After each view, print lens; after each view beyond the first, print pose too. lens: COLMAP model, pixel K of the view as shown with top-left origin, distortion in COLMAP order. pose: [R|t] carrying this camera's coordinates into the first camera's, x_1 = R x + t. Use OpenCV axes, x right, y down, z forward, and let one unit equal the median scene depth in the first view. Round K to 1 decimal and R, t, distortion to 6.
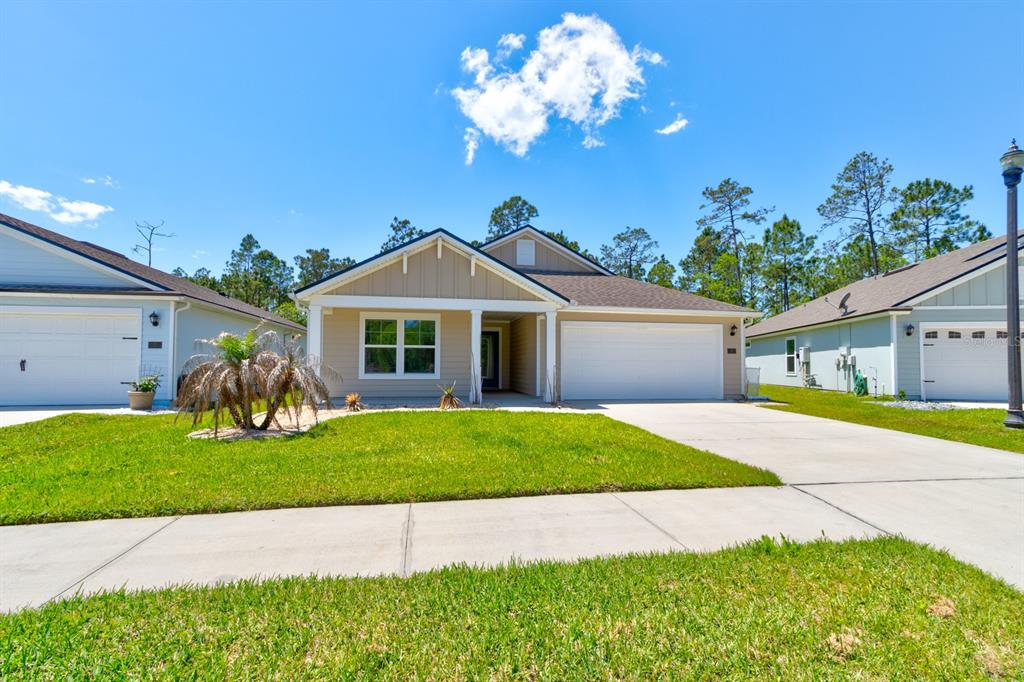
lens RADIAL K [[472.0, 0, 507.4], [0, 472.0, 350.5], [0, 0, 1]] dist [0.005362, 0.000695]
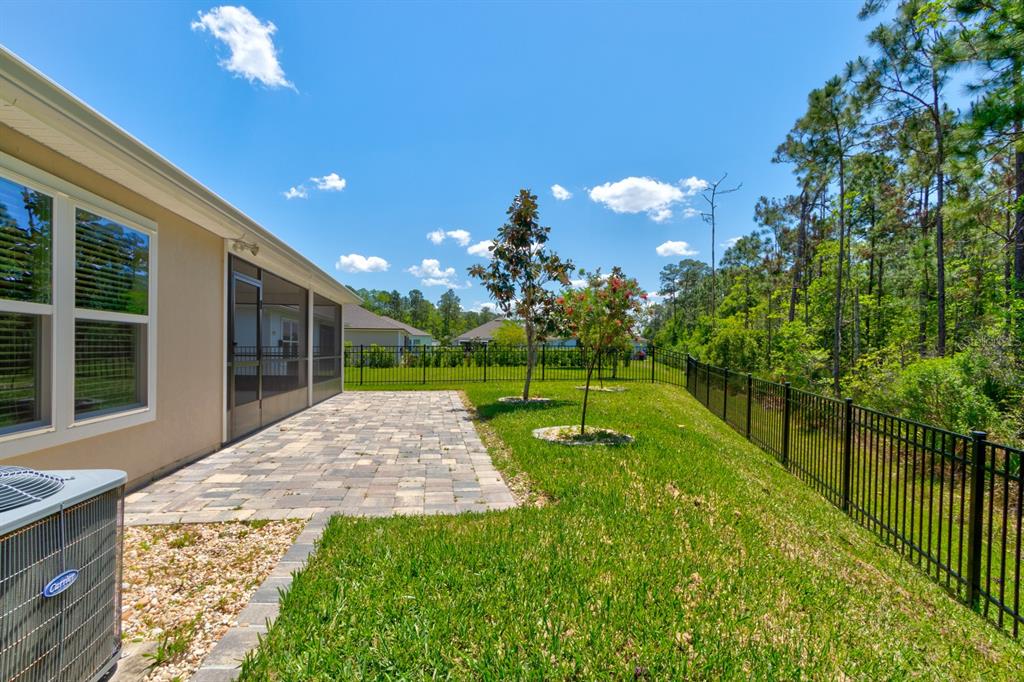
lens RADIAL K [[472.0, 0, 507.4], [0, 472.0, 350.5], [0, 0, 1]] dist [0.005362, 0.000695]
pose [[0.000866, -0.008035, 0.999967, -0.132965], [-0.028207, 0.999570, 0.008057, 0.000775], [-0.999602, -0.028213, 0.000639, 0.218859]]
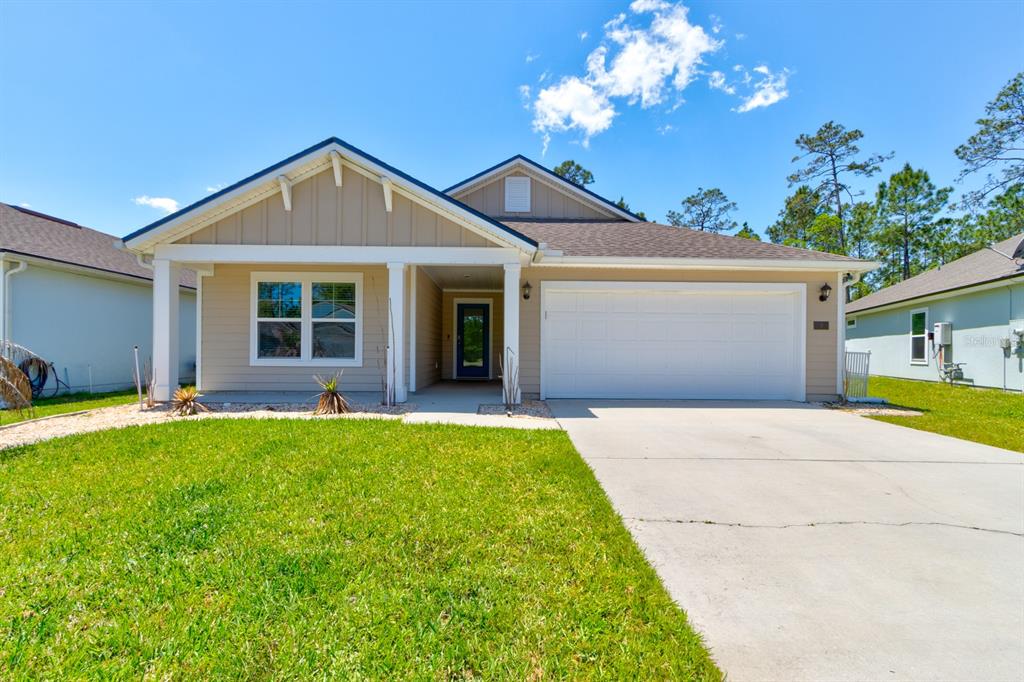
lens RADIAL K [[472.0, 0, 507.4], [0, 472.0, 350.5], [0, 0, 1]] dist [0.005362, 0.000695]
pose [[0.987154, 0.002769, -0.159747, 0.052101], [0.002138, 0.999531, 0.030539, 0.004558], [0.159757, -0.030488, 0.986685, 0.099107]]
